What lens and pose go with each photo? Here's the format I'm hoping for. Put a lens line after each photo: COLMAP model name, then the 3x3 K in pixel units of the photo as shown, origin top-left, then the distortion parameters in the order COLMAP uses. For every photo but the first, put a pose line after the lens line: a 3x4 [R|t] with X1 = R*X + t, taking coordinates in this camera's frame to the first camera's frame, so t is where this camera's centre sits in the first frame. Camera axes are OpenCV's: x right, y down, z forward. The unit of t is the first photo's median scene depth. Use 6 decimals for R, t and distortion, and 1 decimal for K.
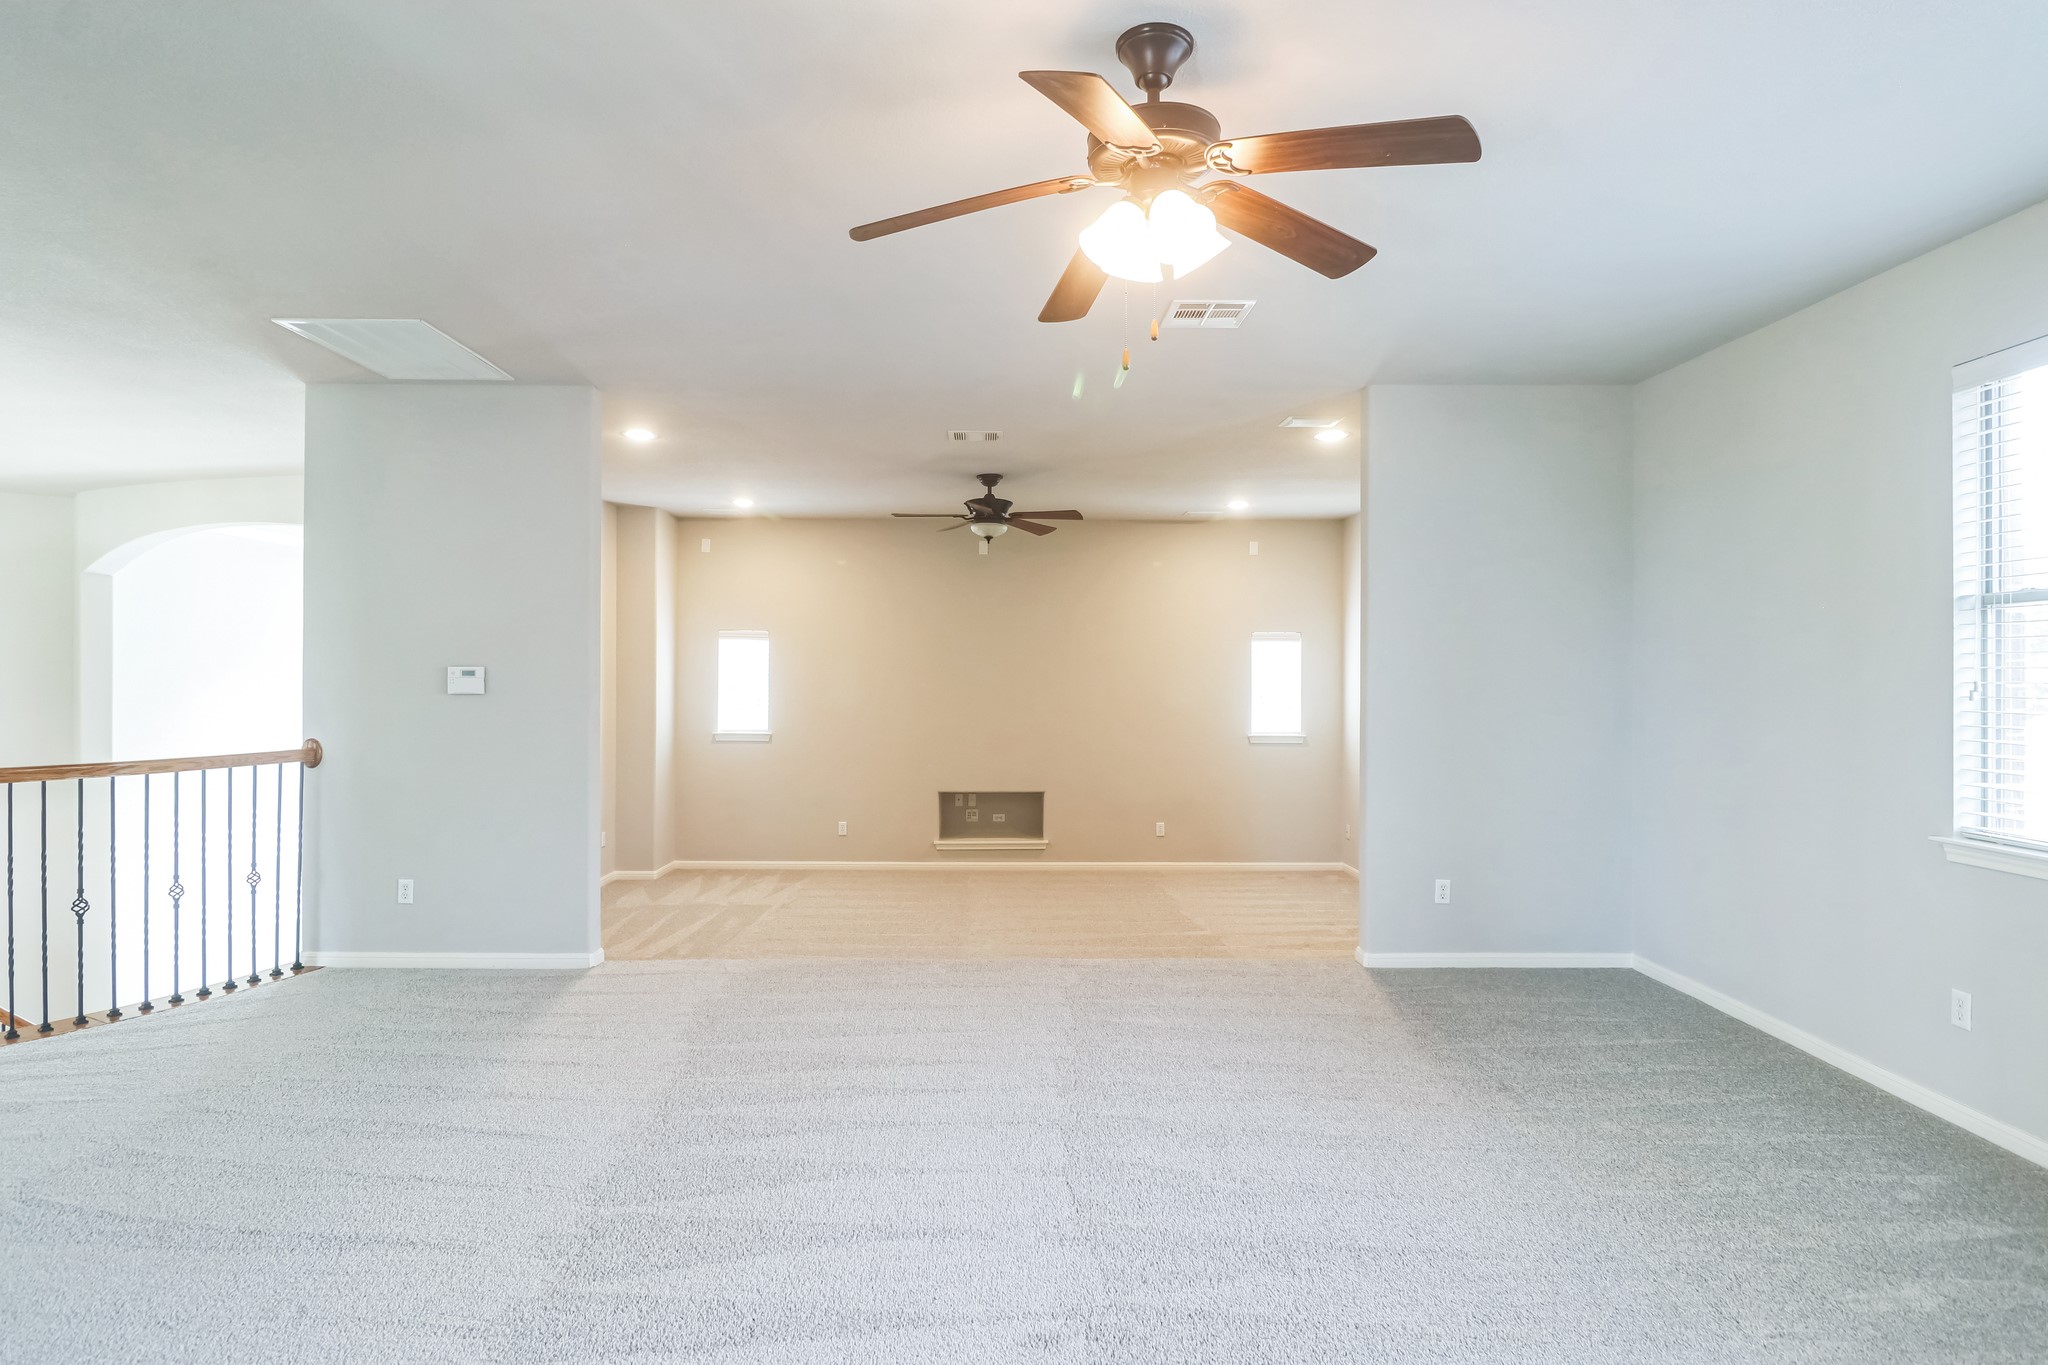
lens RADIAL K [[1145.5, 0, 1017.1], [0, 1145.5, 682.4], [0, 0, 1]] dist [0.000364, 0.000006]
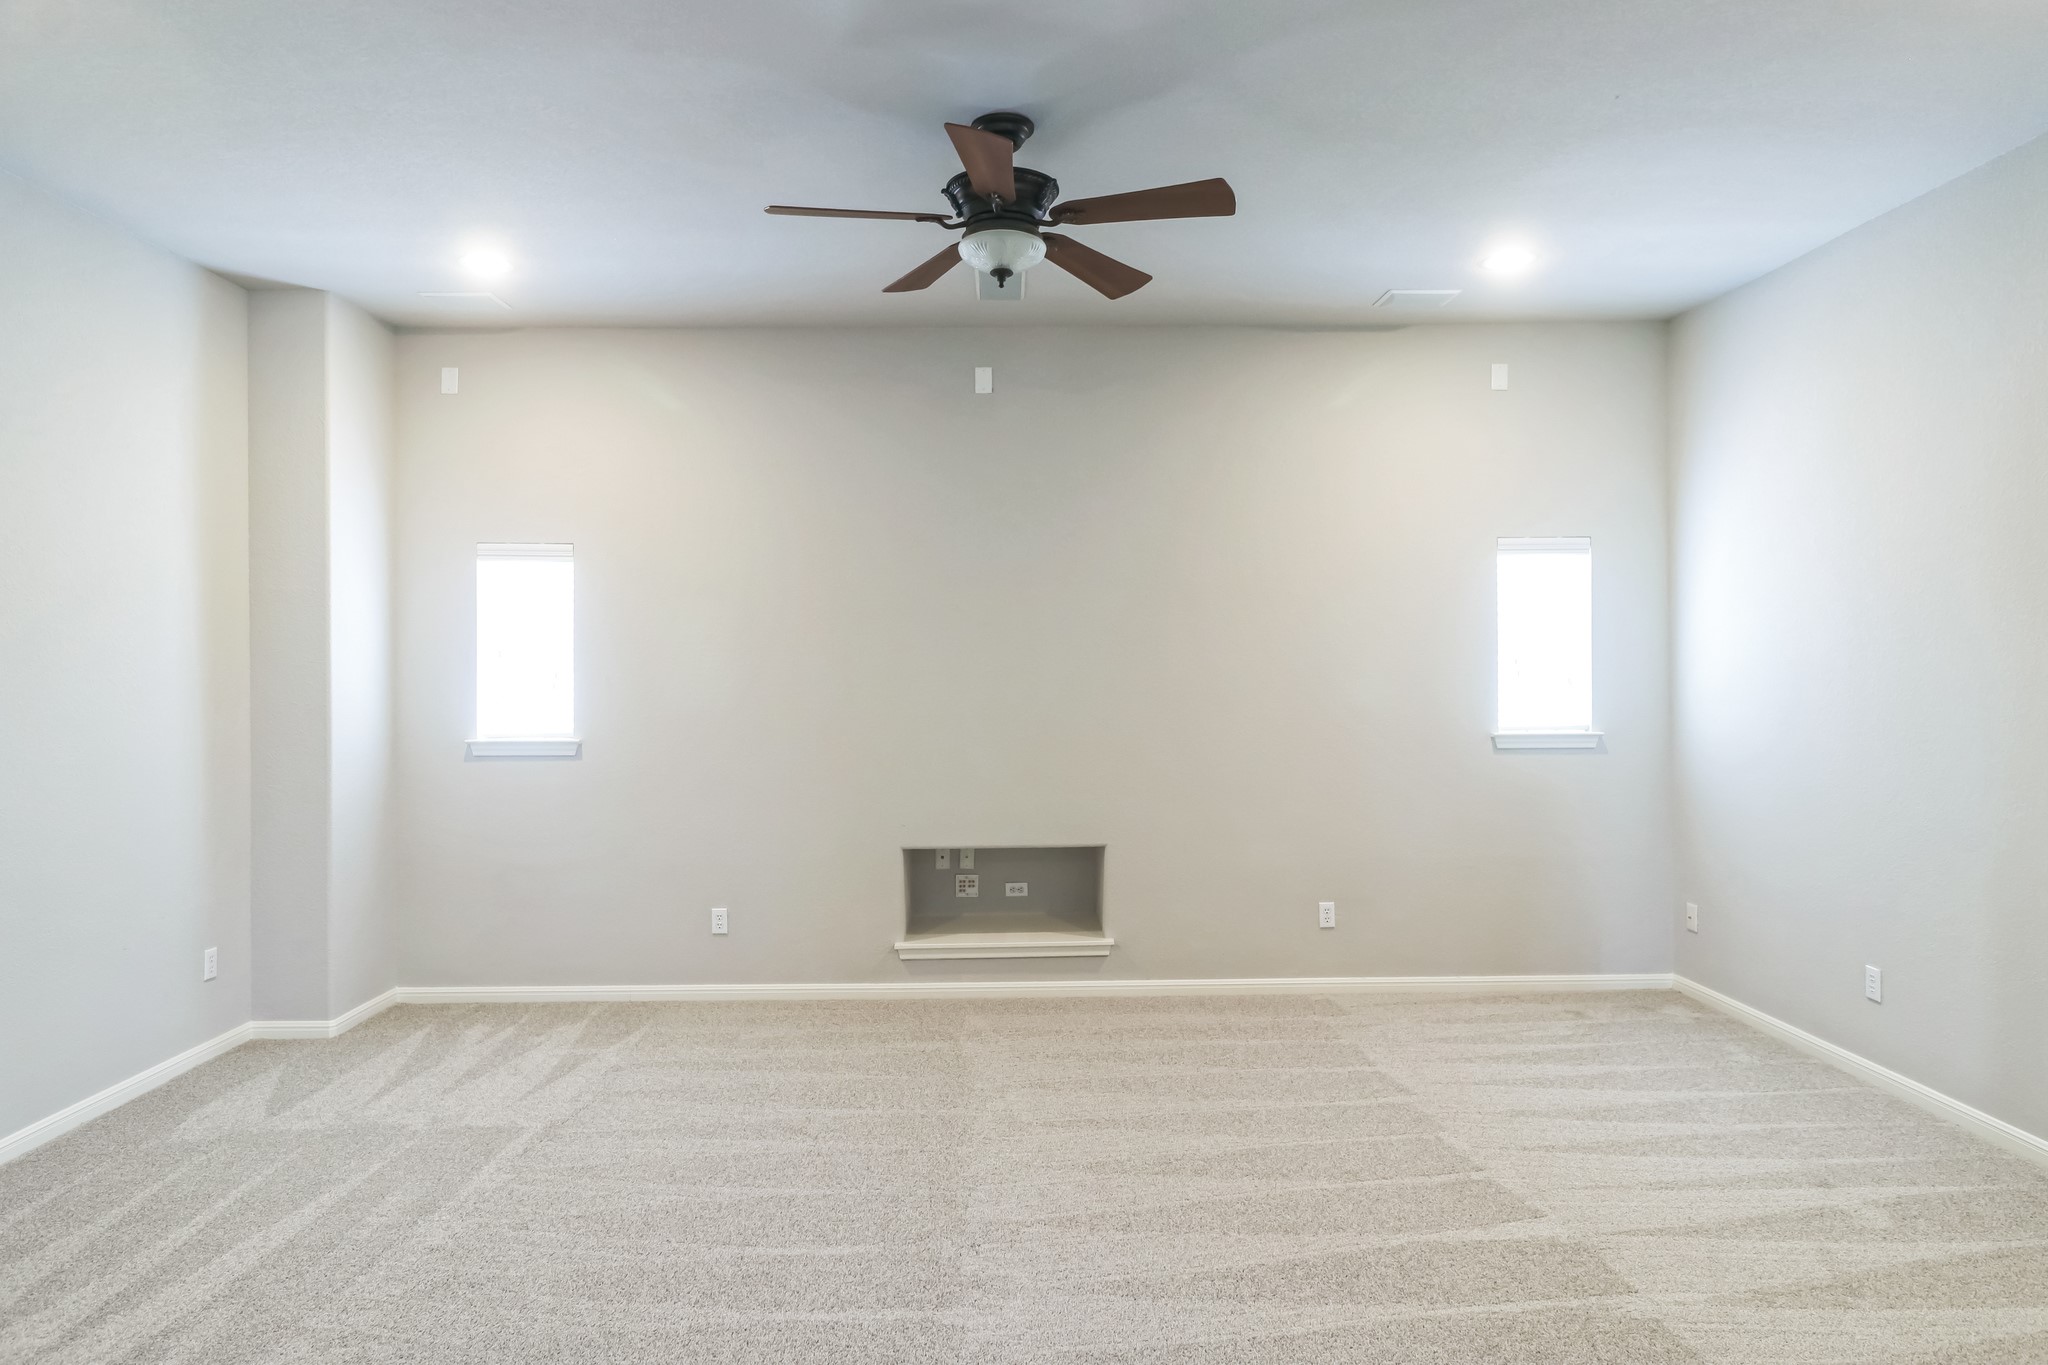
lens RADIAL K [[1231.0, 0, 1033.2], [0, 1231.0, 680.0], [0, 0, 1]] dist [-0.002201, -0.000259]
pose [[0.999781, -0.010722, 0.017980, -0.018362], [0.010592, 0.999917, 0.007316, 0.015128], [-0.018057, -0.007124, 0.999812, 0.439231]]
